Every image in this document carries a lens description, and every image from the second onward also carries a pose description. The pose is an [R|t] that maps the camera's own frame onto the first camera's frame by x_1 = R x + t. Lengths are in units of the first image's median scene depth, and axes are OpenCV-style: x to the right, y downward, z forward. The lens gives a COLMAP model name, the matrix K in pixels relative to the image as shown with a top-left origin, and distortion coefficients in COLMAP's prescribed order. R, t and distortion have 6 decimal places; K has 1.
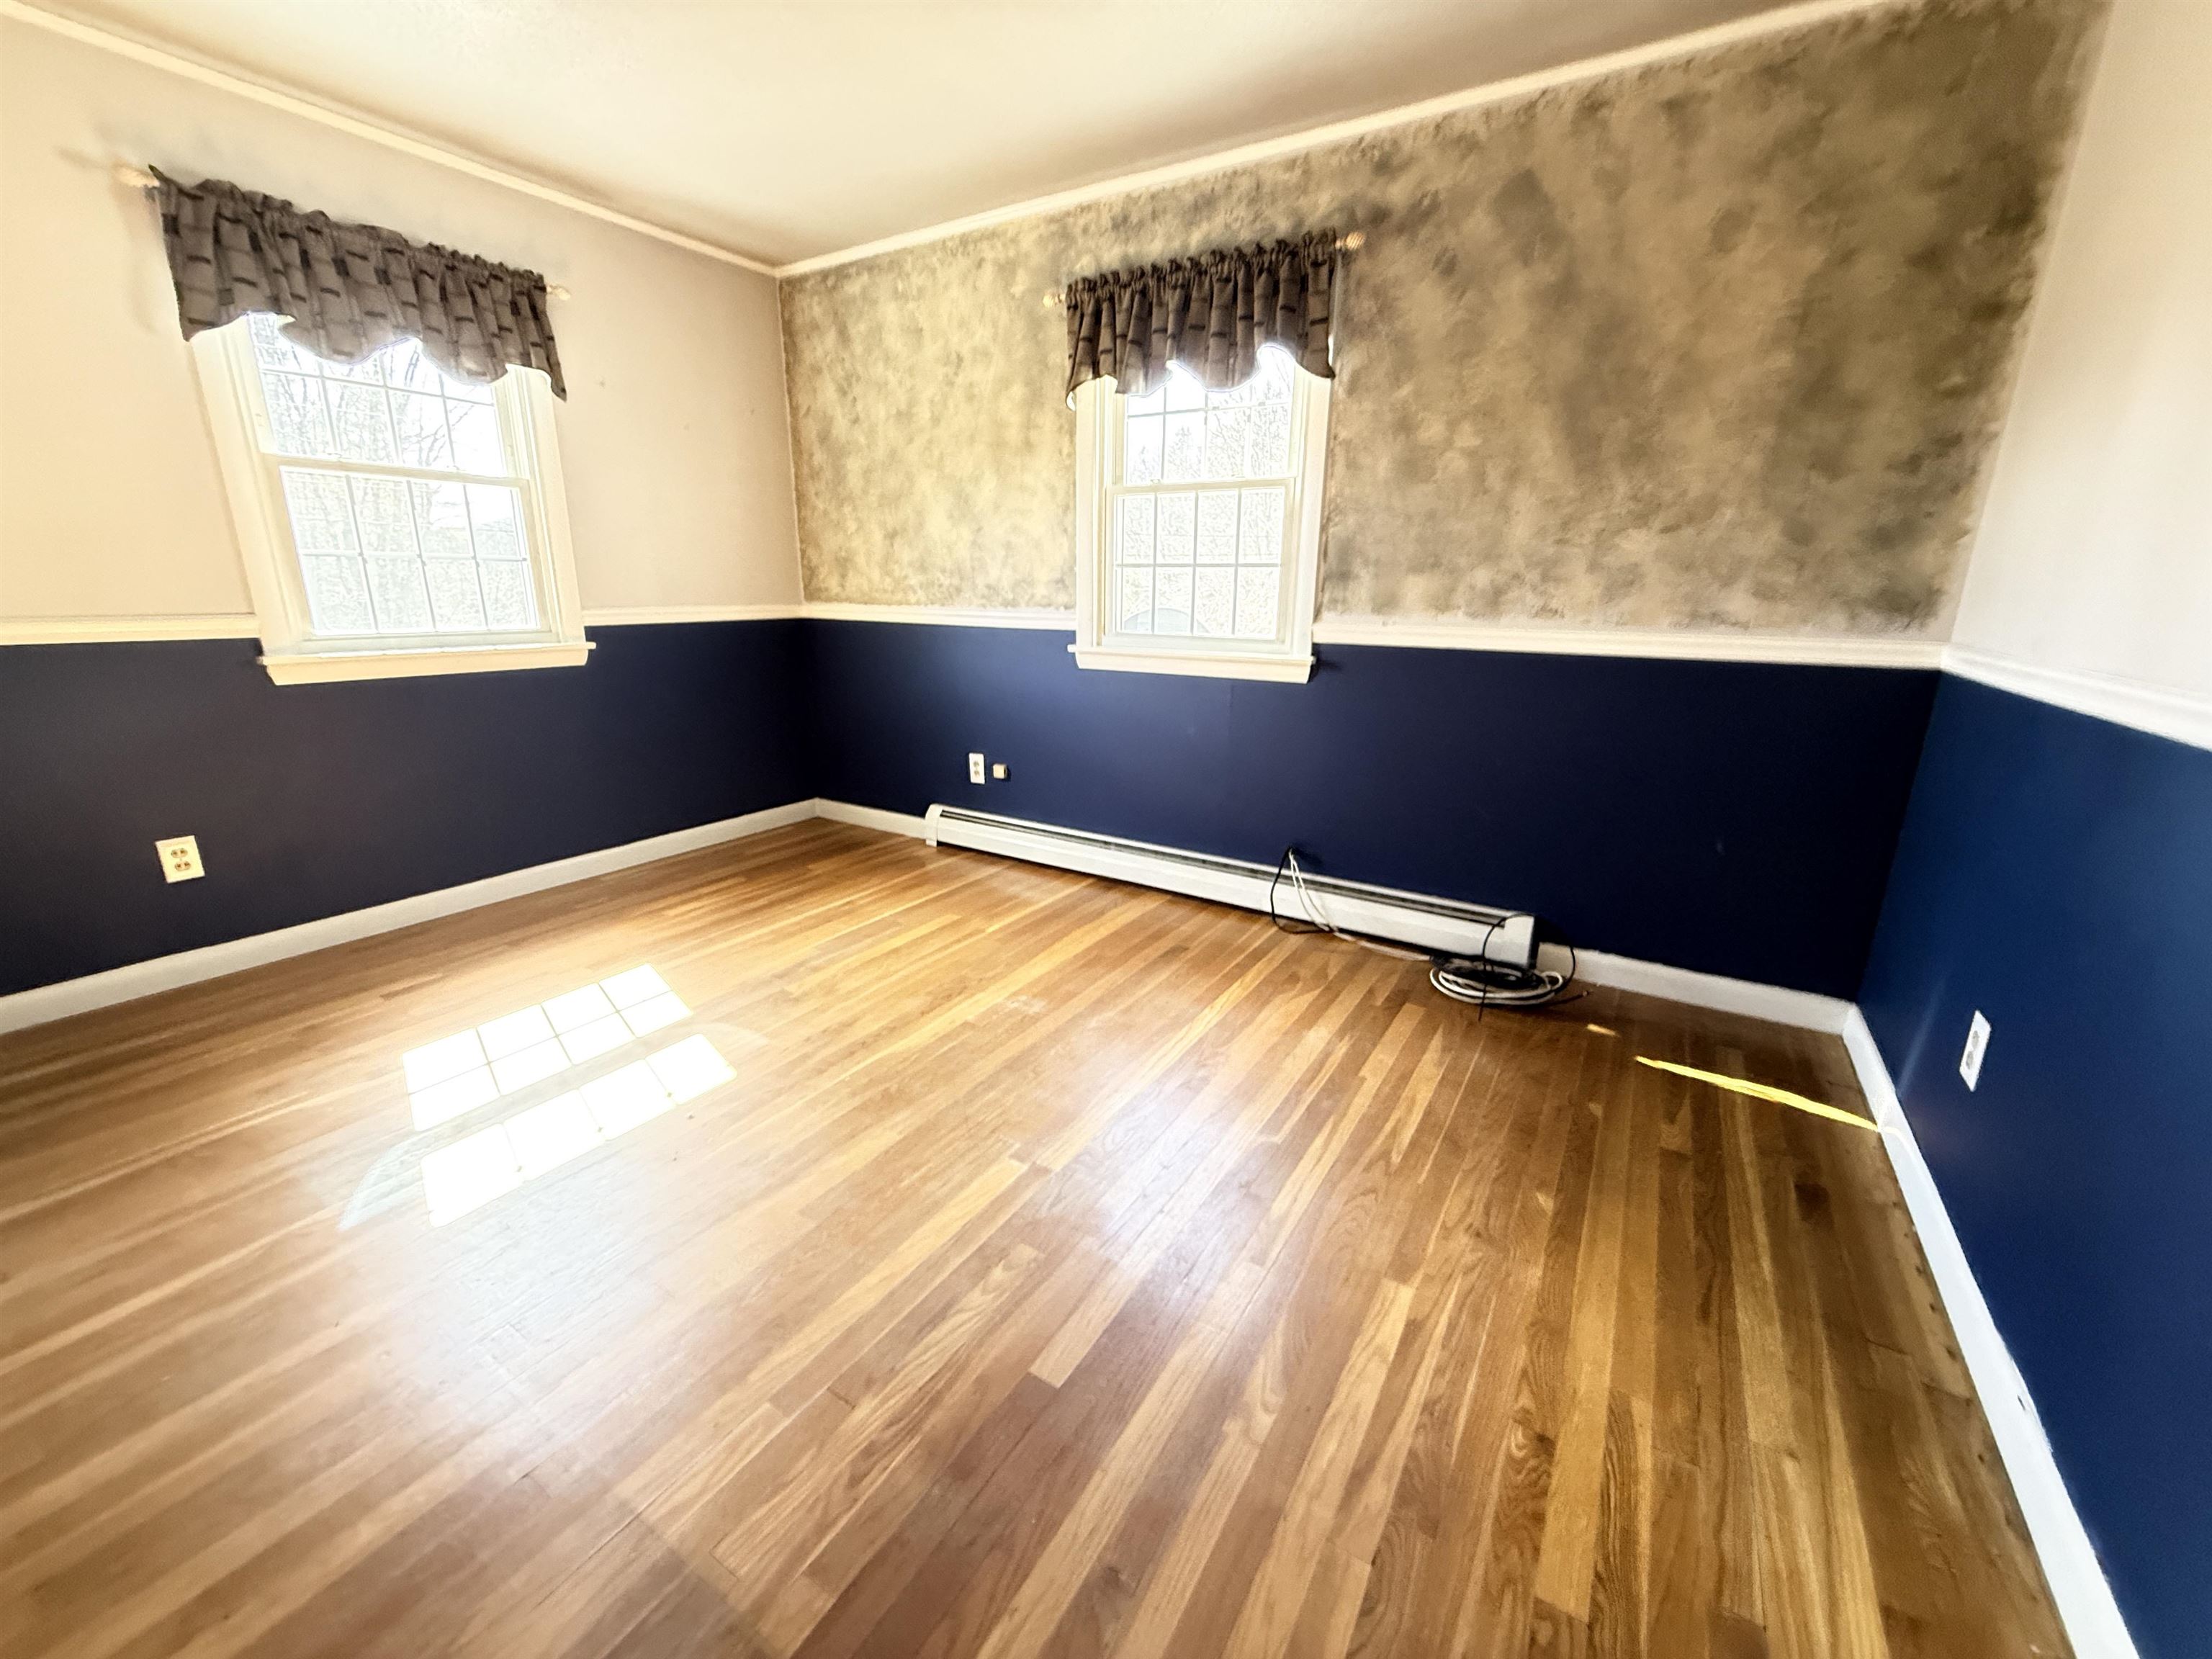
lens RADIAL K [[882.0, 0, 1103.1], [0, 882.0, 828.0], [0, 0, 1]] dist [-0.002097, -0.000464]
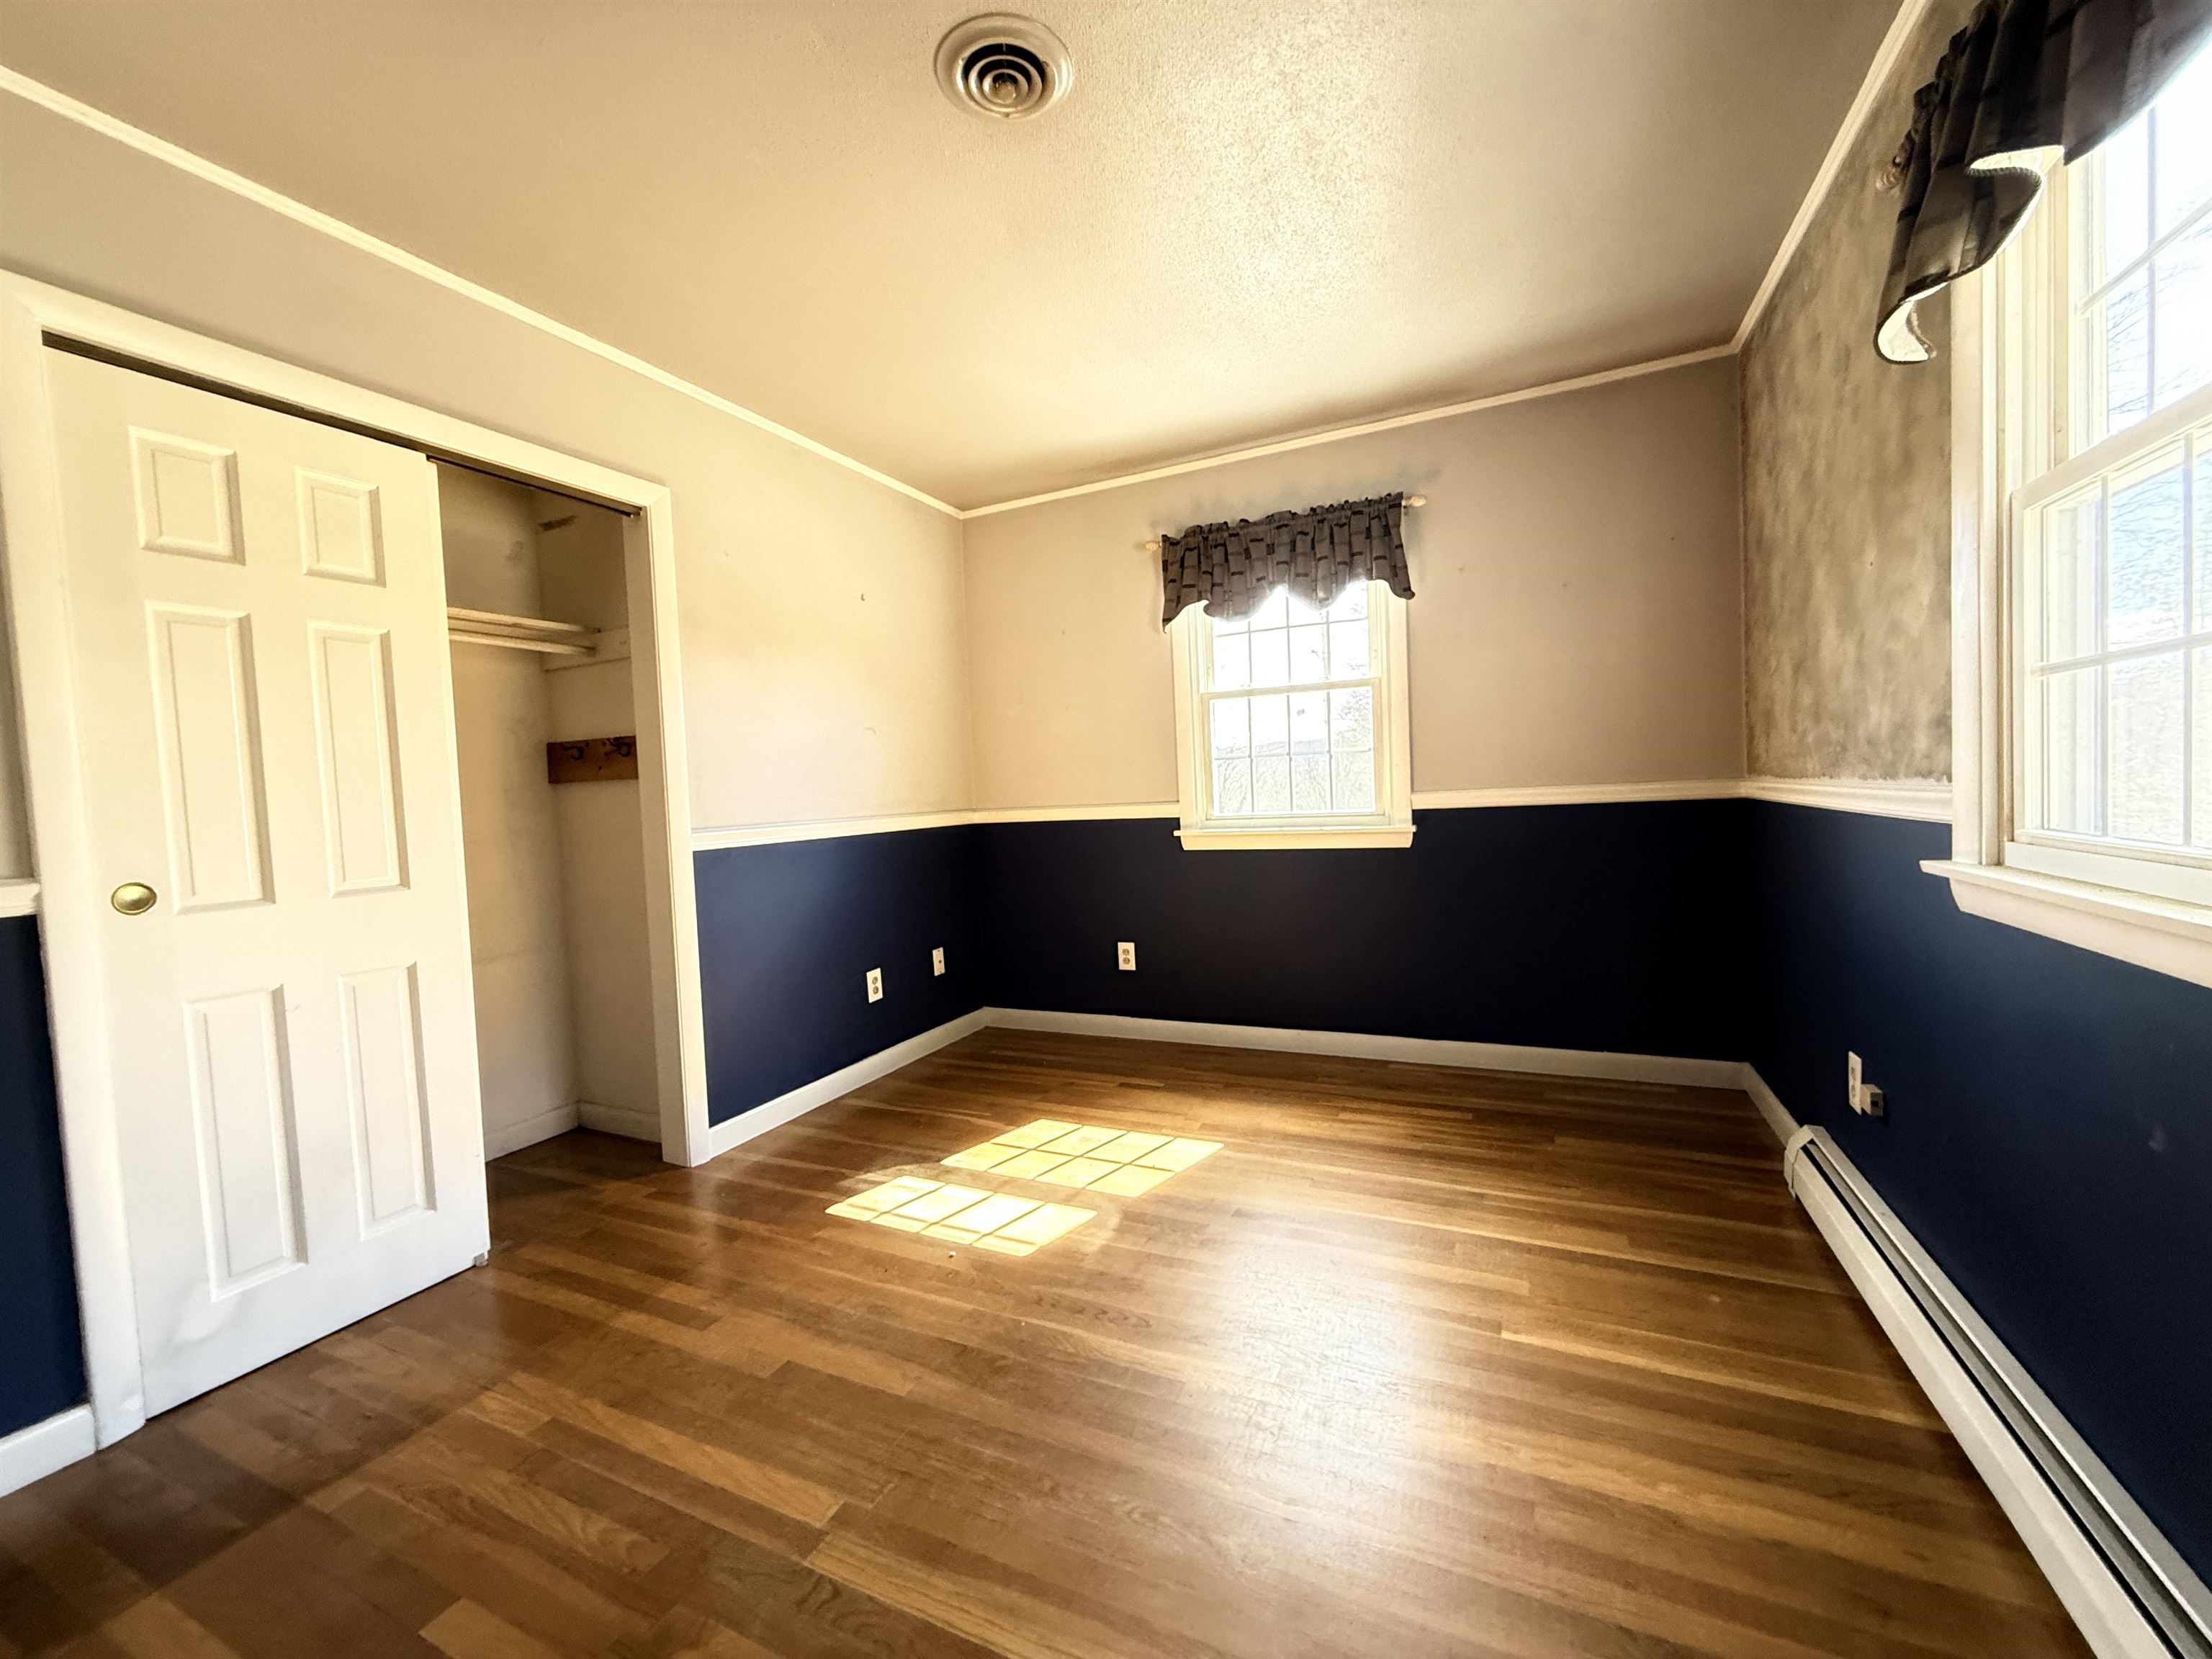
lens RADIAL K [[882.1, 0, 1105.5], [0, 882.1, 821.8], [0, 0, 1]] dist [-0.000699, -0.000007]
pose [[0.112685, 0.020871, -0.993411, 0.476912], [-0.217305, 0.976095, -0.004143, -0.178030], [0.969577, 0.216340, 0.114527, 0.721661]]
